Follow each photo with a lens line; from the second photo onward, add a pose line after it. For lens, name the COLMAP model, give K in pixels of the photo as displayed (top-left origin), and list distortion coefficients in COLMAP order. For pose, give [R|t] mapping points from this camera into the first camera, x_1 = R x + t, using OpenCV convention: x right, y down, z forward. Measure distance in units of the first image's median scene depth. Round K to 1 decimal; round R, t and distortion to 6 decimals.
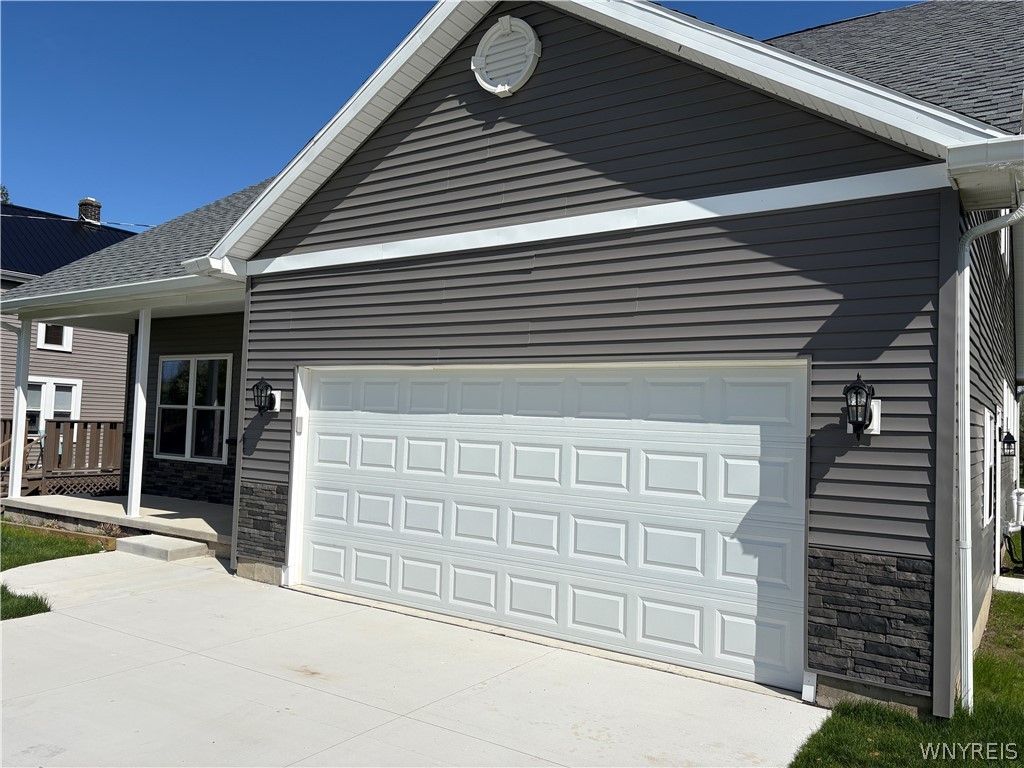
lens RADIAL K [[774.7, 0, 514.7], [0, 774.7, 386.9], [0, 0, 1]] dist [0.055405, -0.058890]
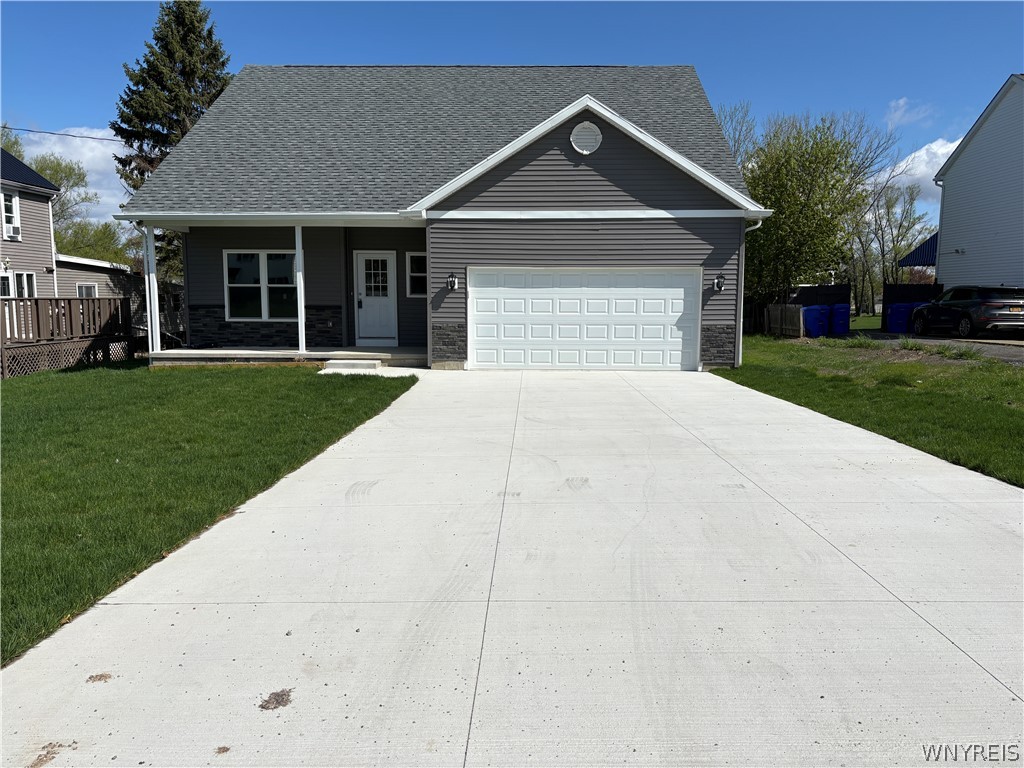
lens RADIAL K [[774.7, 0, 502.2], [0, 774.7, 386.9], [0, 0, 1]] dist [0.055405, -0.058890]
pose [[0.837585, -0.100411, 0.537001, -1.750513], [0.000652, 0.983147, 0.182818, -0.114940], [-0.546307, -0.152776, 0.823534, -1.055706]]
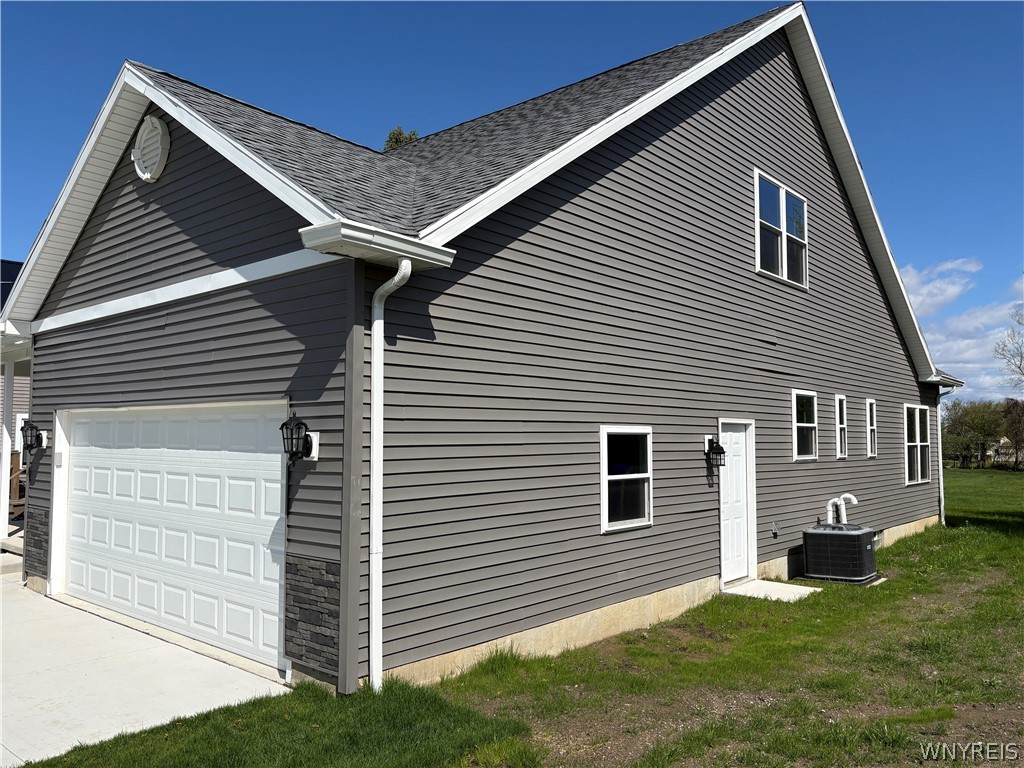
lens RADIAL K [[774.7, 0, 513.6], [0, 774.7, 389.3], [0, 0, 1]] dist [0.055405, -0.058890]
pose [[0.990974, -0.040469, -0.127798, 0.738587], [0.038813, 0.999128, -0.015415, -0.015900], [0.128310, 0.010316, 0.991680, -0.127646]]
